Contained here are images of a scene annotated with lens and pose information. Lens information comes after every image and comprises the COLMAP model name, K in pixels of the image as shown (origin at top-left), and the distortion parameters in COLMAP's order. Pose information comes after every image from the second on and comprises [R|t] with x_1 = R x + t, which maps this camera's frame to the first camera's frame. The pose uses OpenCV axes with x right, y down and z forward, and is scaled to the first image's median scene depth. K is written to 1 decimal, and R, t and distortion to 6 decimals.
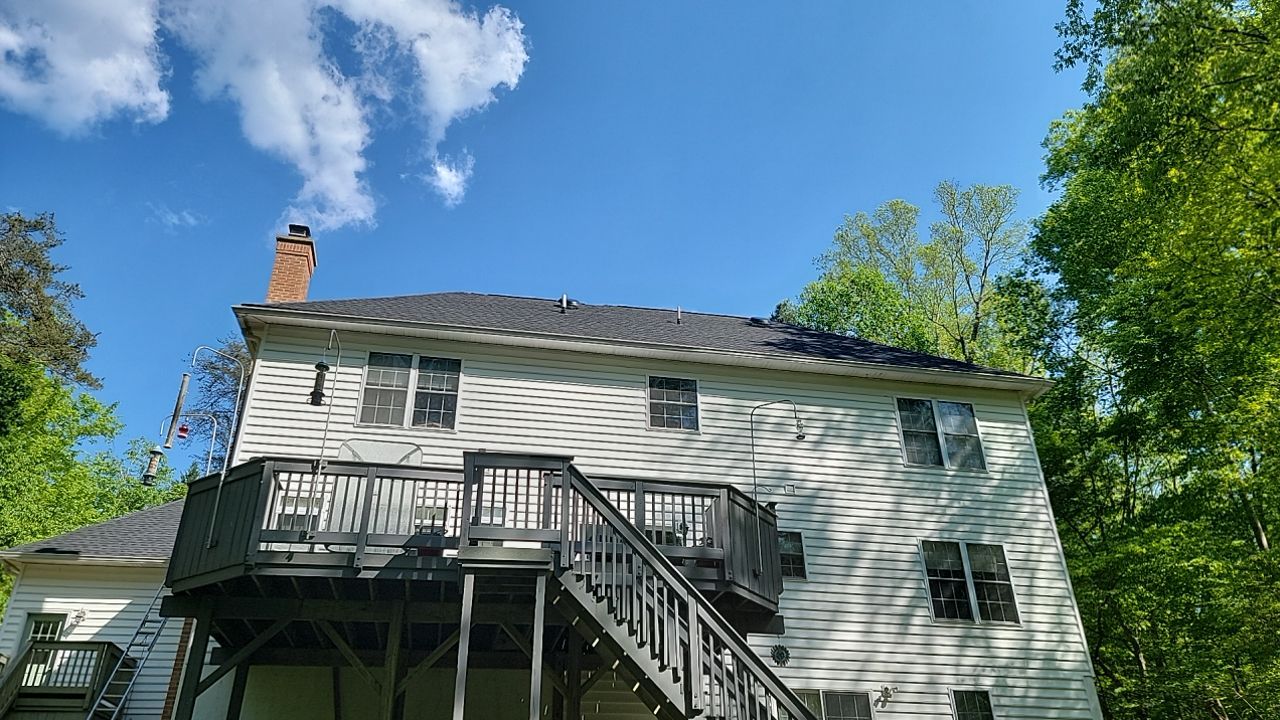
lens RADIAL K [[898.7, 0, 635.1], [0, 898.7, 366.6], [0, 0, 1]] dist [0.053757, -0.003056]
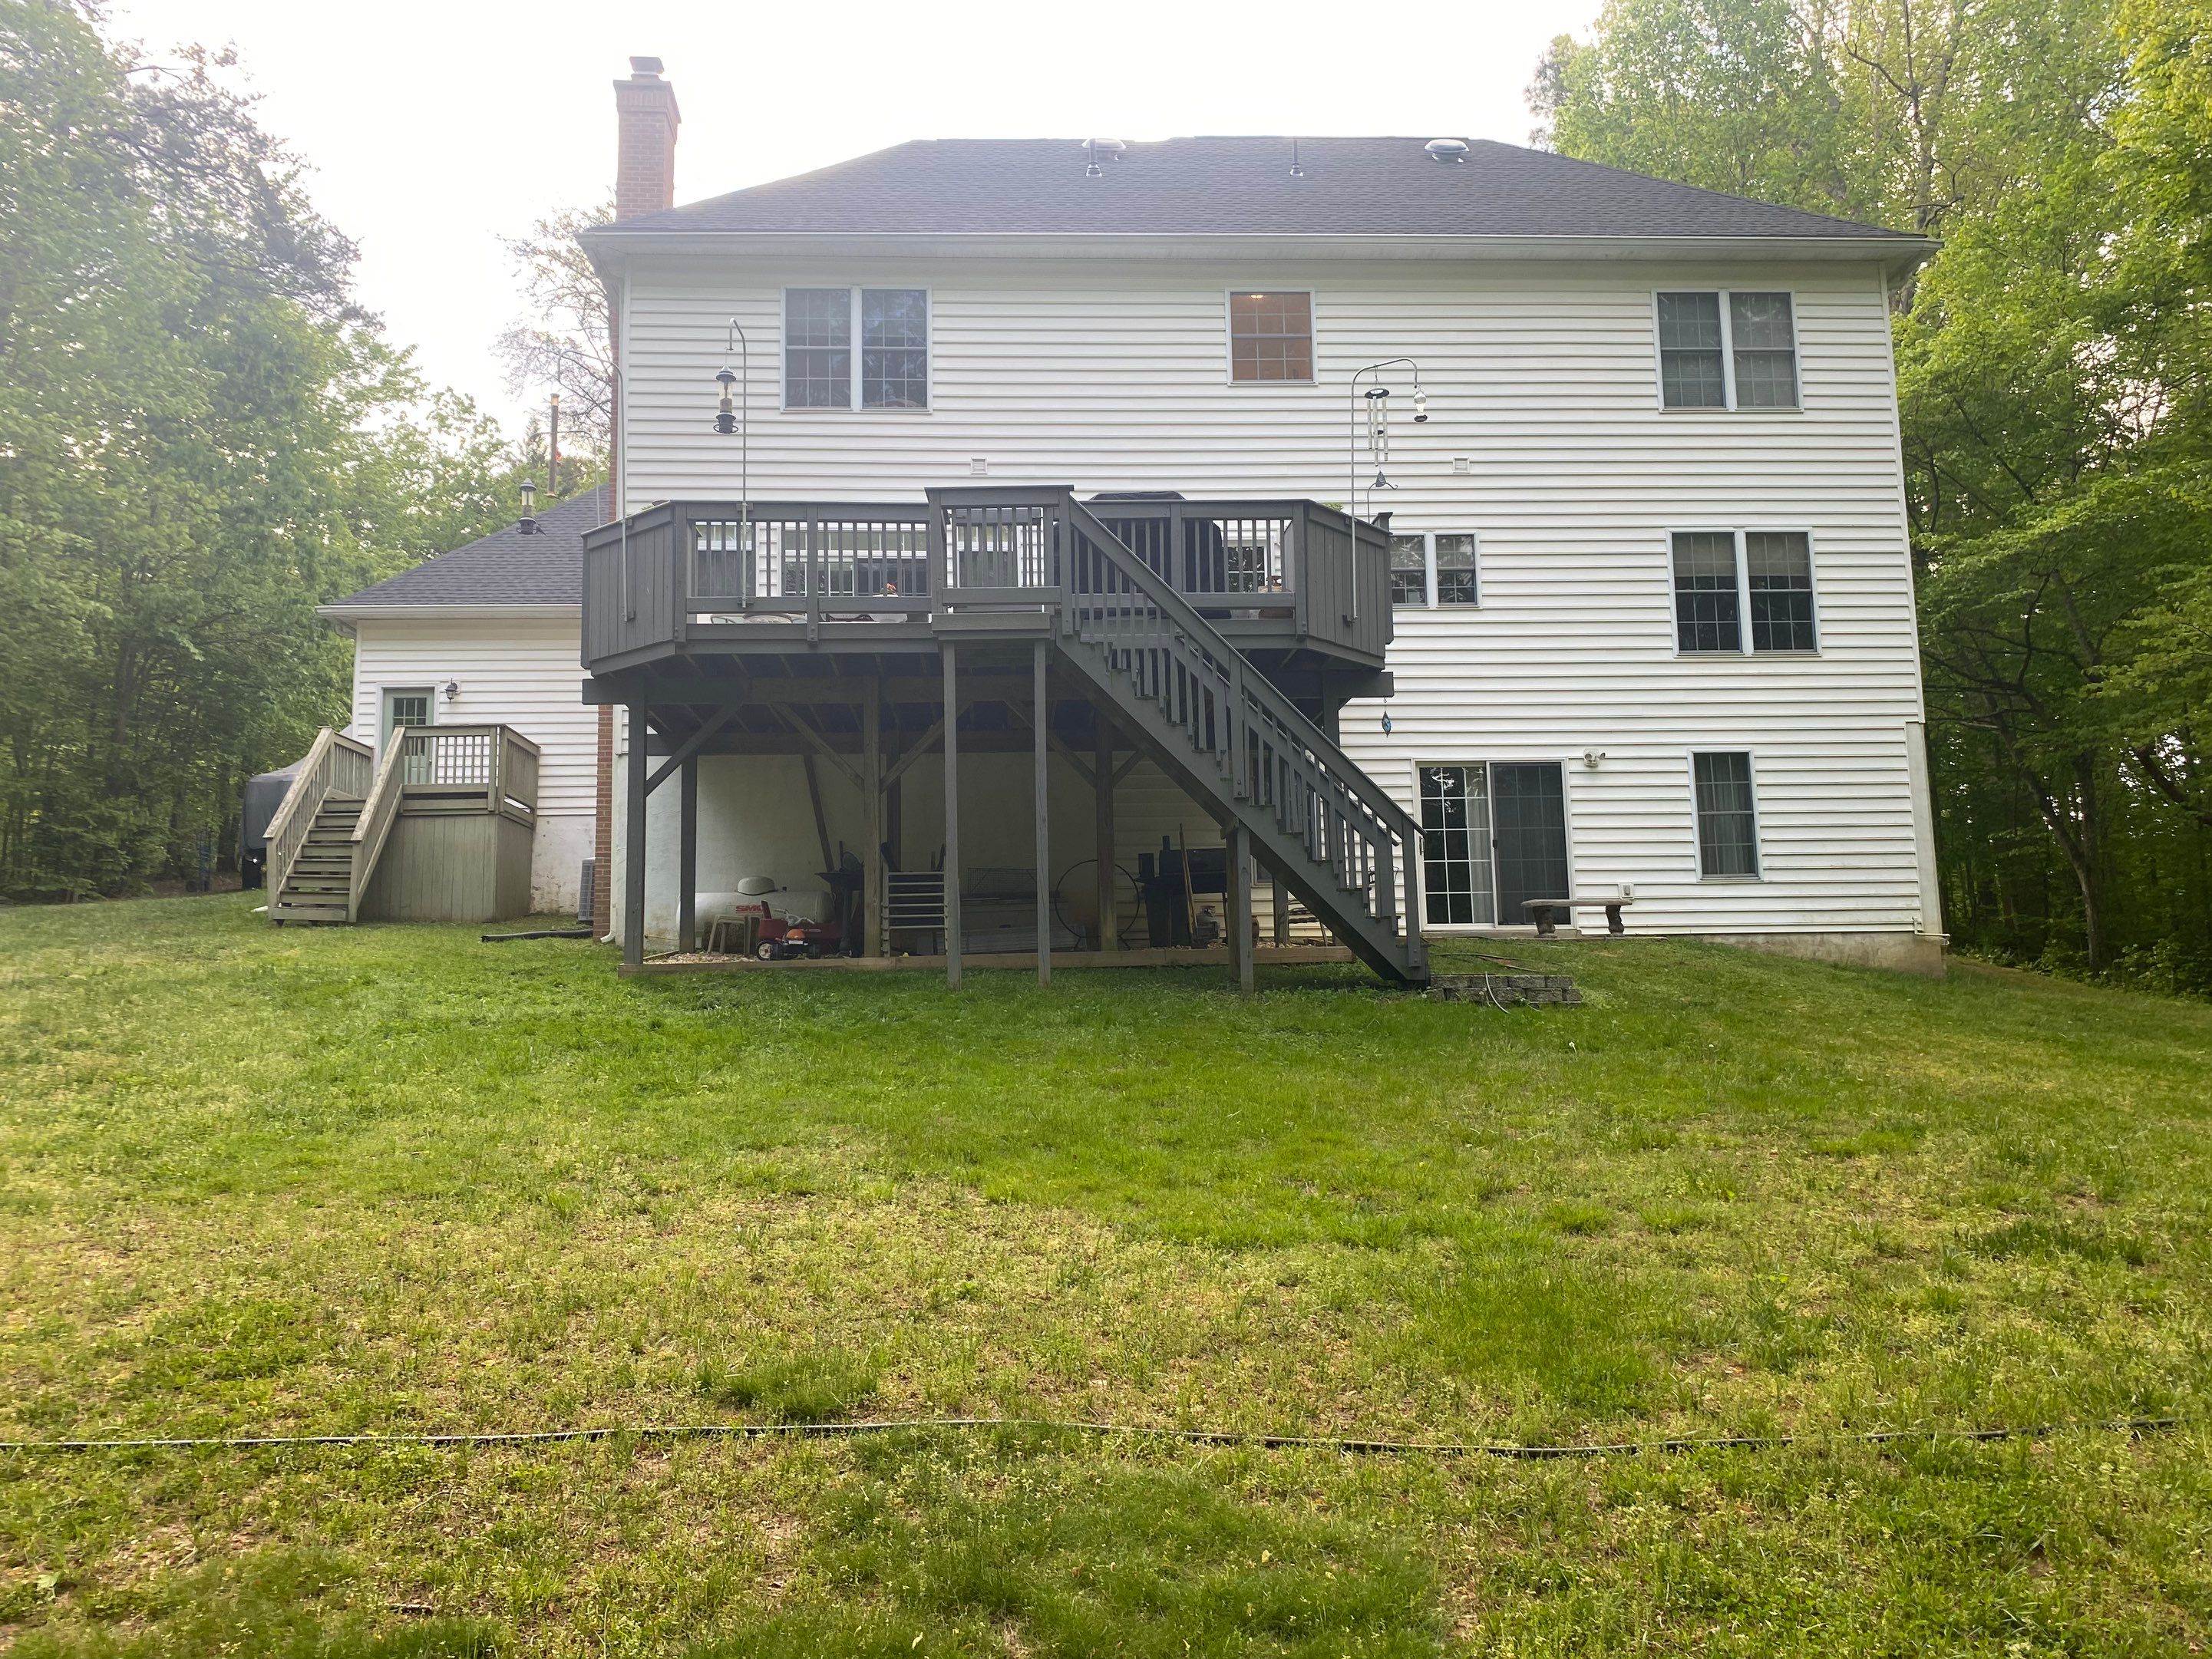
lens RADIAL K [[1703.1, 0, 1104.4], [0, 1703.1, 823.3], [0, 0, 1]] dist [0.068731, -0.105940]
pose [[0.989621, -0.029725, -0.140594, 0.087426], [0.079837, 0.927213, 0.365927, -0.092191], [0.119483, -0.373353, 0.919963, -0.230981]]
